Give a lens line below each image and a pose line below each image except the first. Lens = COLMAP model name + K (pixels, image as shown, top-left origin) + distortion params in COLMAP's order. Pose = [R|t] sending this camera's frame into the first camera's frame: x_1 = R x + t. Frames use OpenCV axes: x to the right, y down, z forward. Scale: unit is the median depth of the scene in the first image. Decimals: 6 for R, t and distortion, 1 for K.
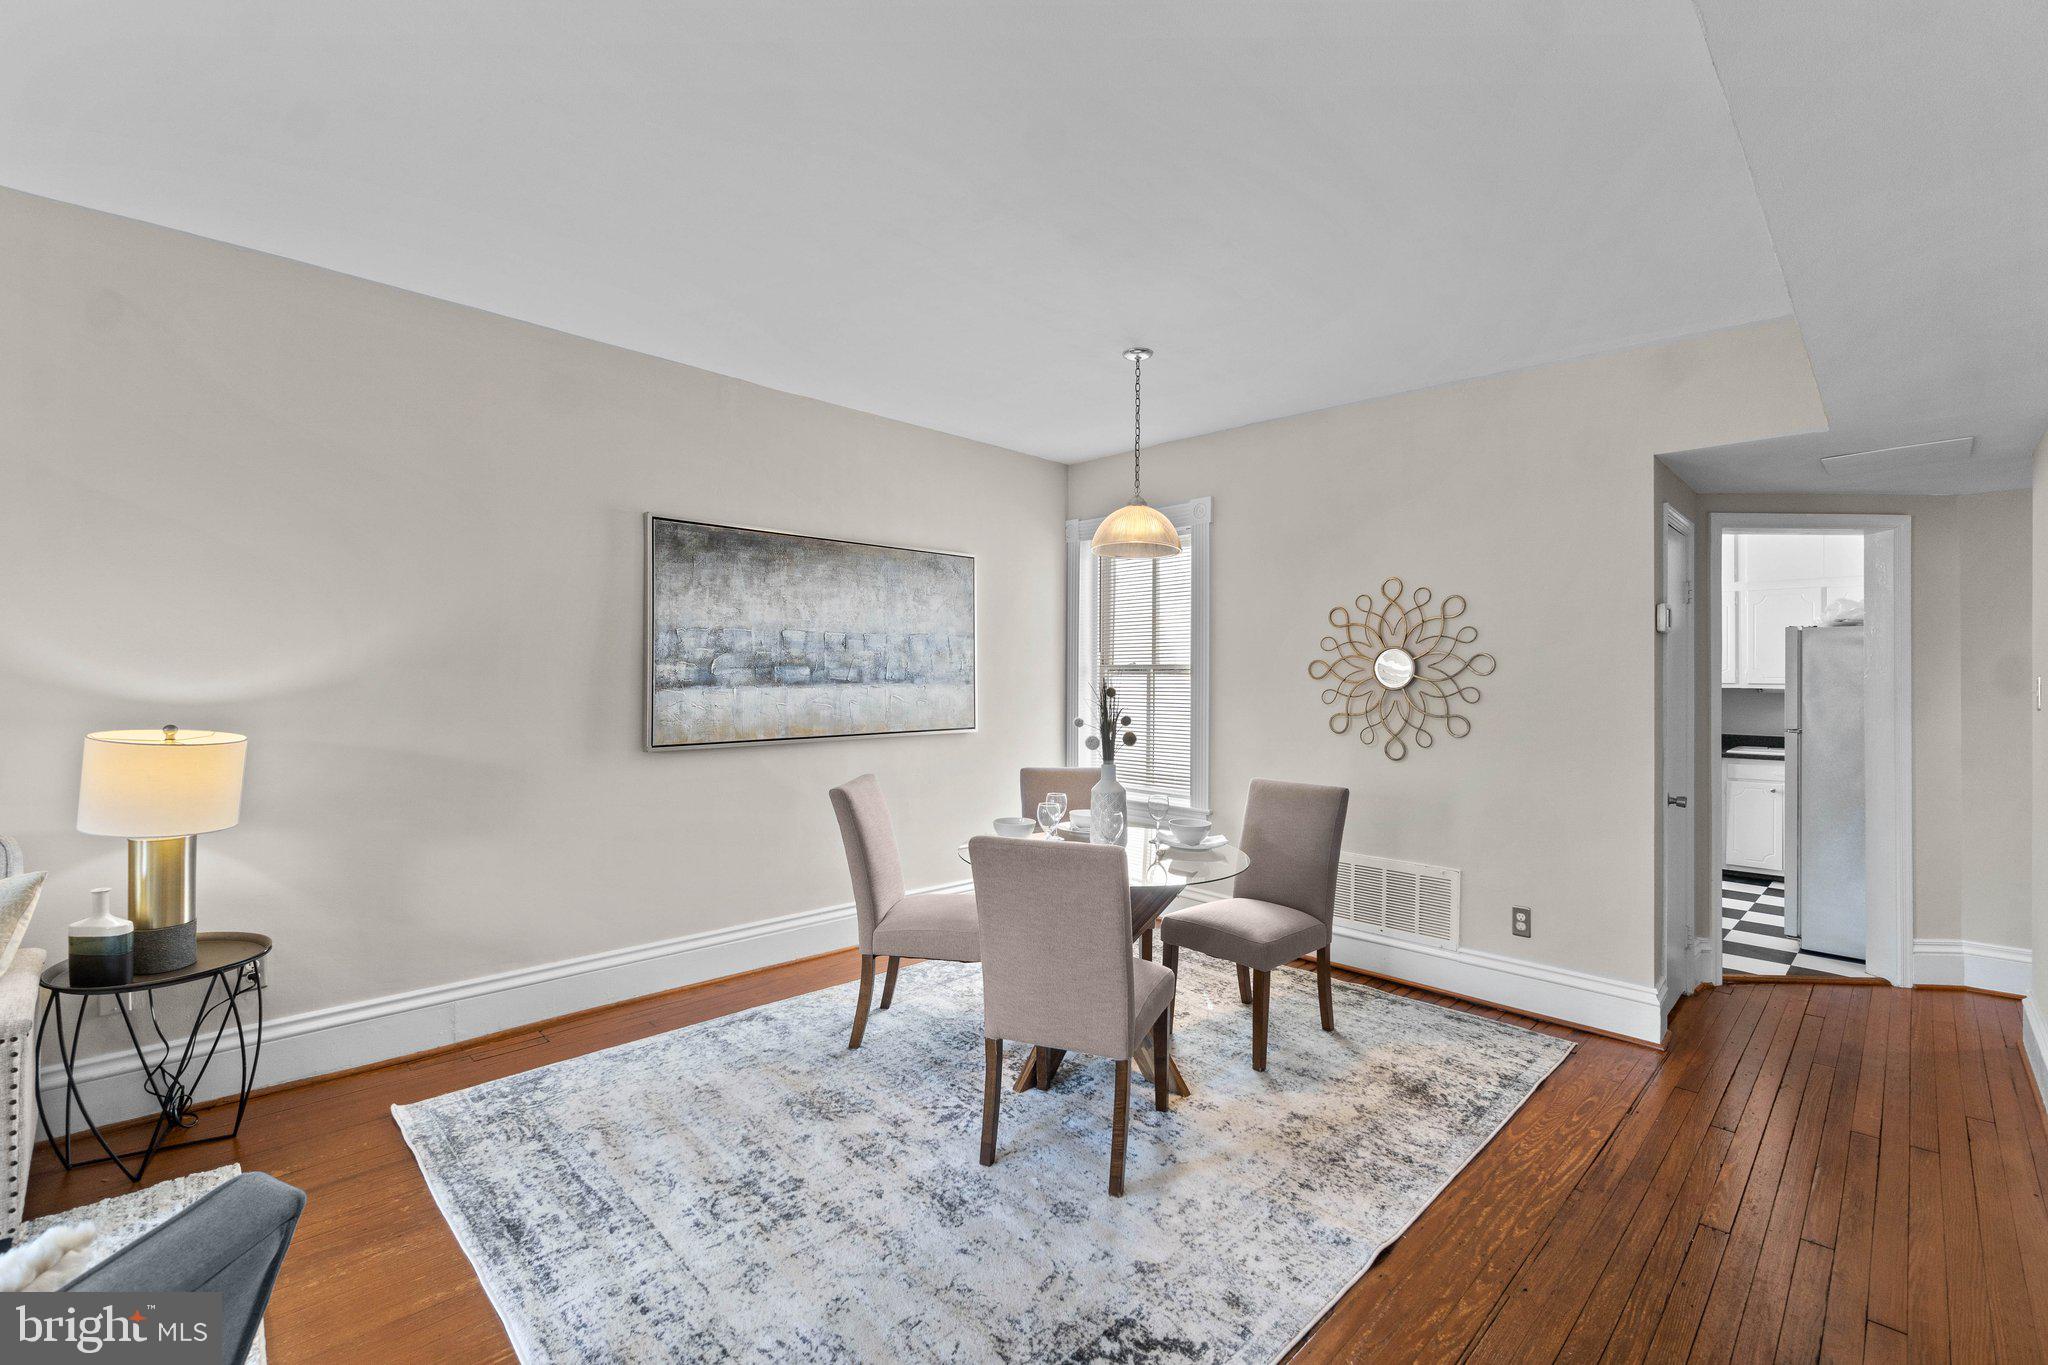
lens RADIAL K [[888.3, 0, 1019.7], [0, 888.3, 671.8], [0, 0, 1]] dist [0.000598, 0.000234]
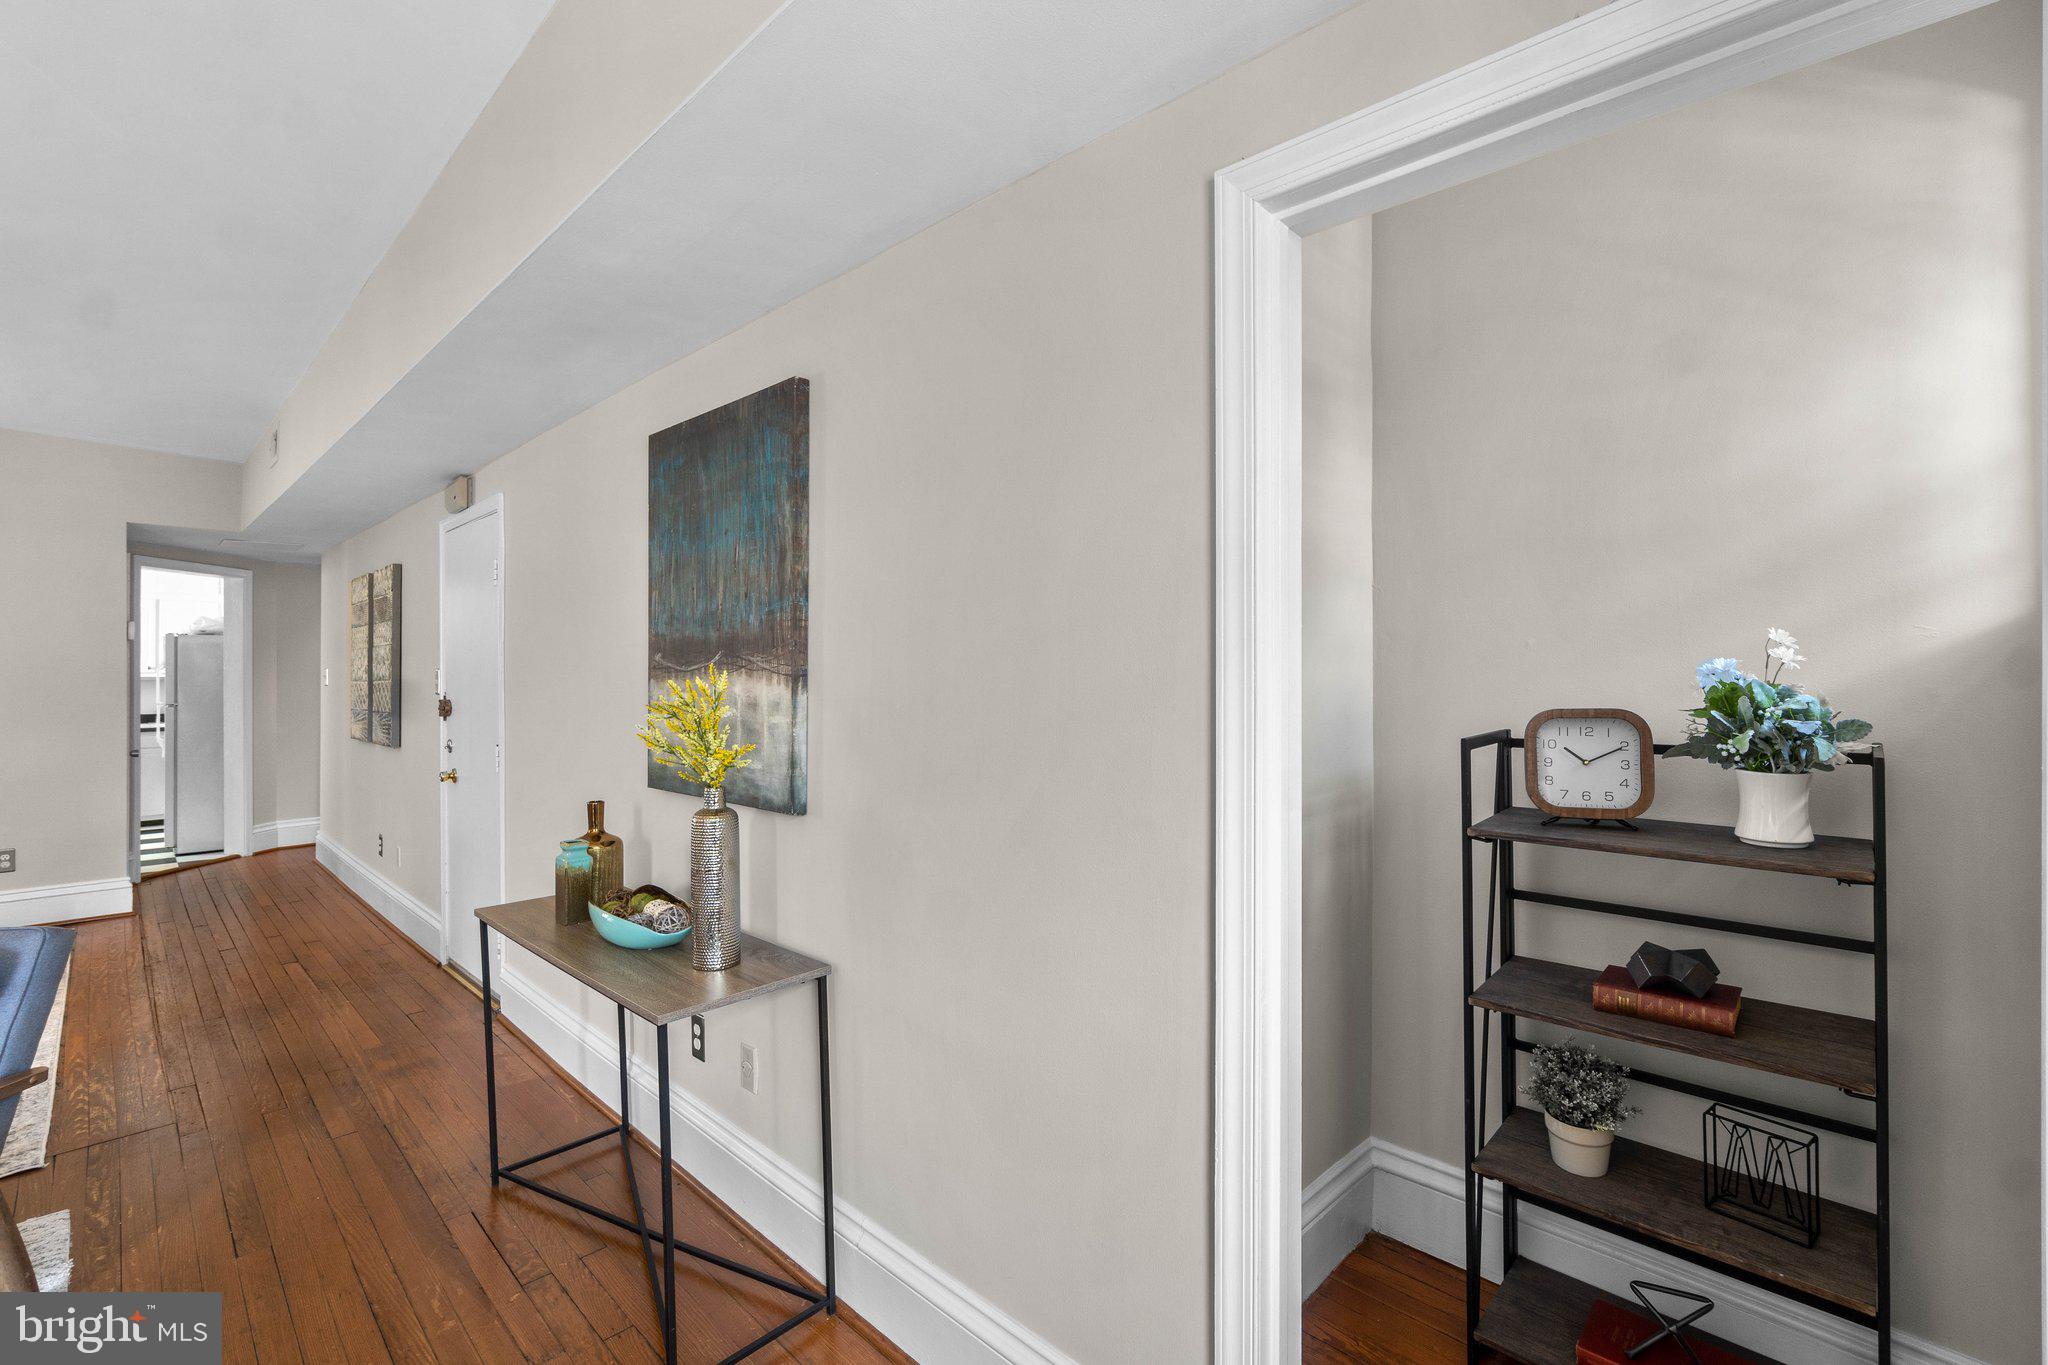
lens RADIAL K [[888.3, 0, 1022.7], [0, 888.3, 671.3], [0, 0, 1]] dist [0.000598, 0.000234]
pose [[-0.019464, -0.012167, 0.999737, -0.336756], [-0.002371, 0.999924, 0.012123, -0.005478], [-0.999808, -0.002135, -0.019491, -0.200531]]
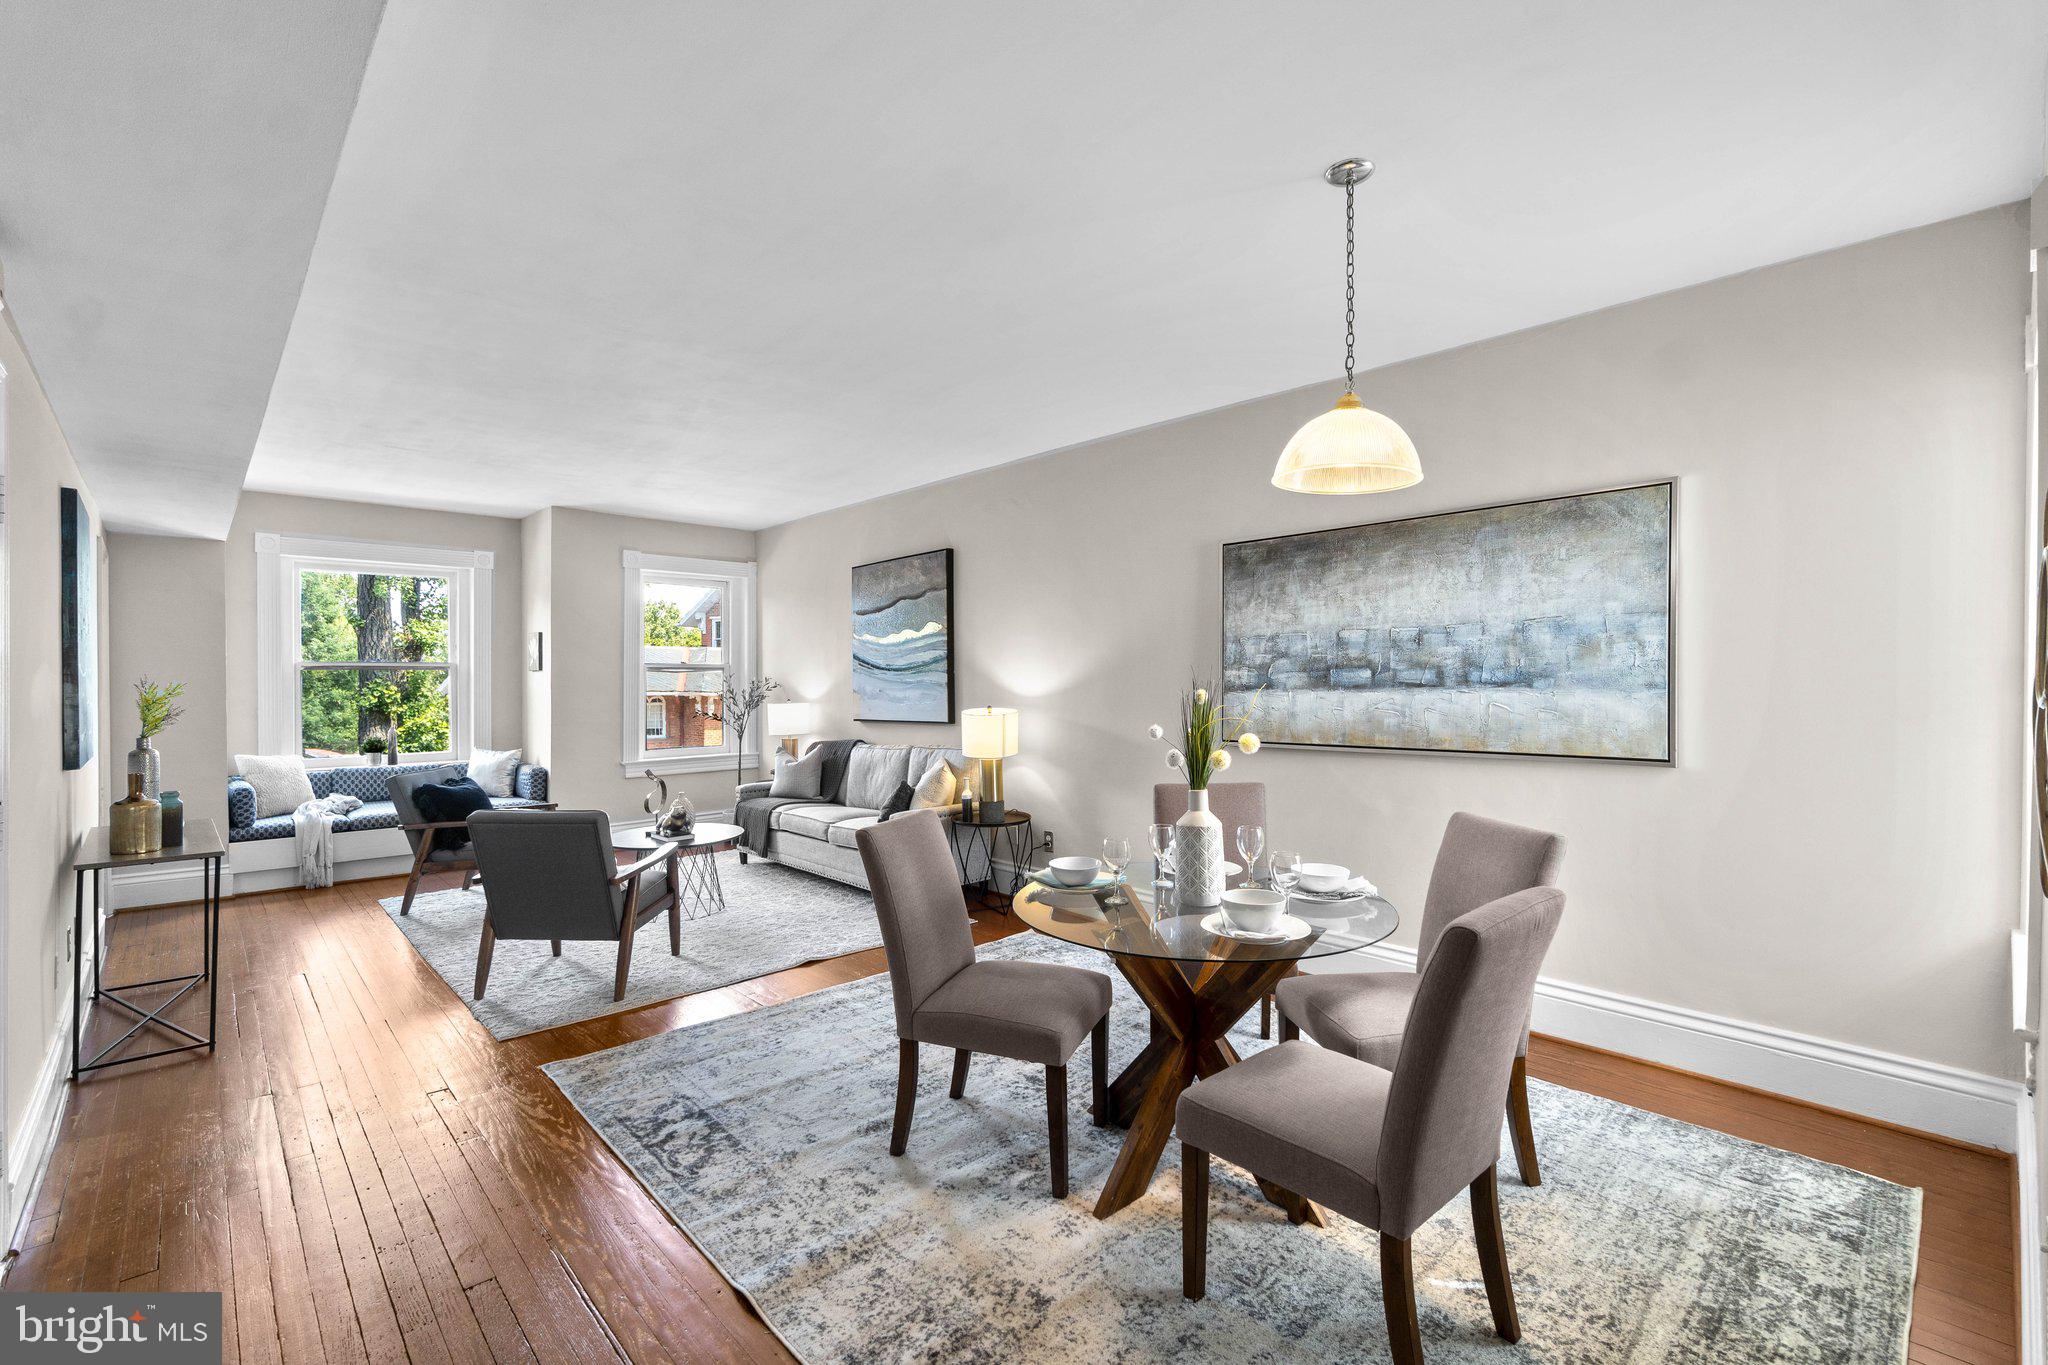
lens RADIAL K [[888.3, 0, 1019.7], [0, 888.3, 682.9], [0, 0, 1]] dist [0.000598, 0.000234]
pose [[-0.025892, -0.008309, -0.999630, 0.713015], [0.004675, 0.999954, -0.008433, 0.015735], [0.999654, -0.004892, -0.025852, 0.707869]]
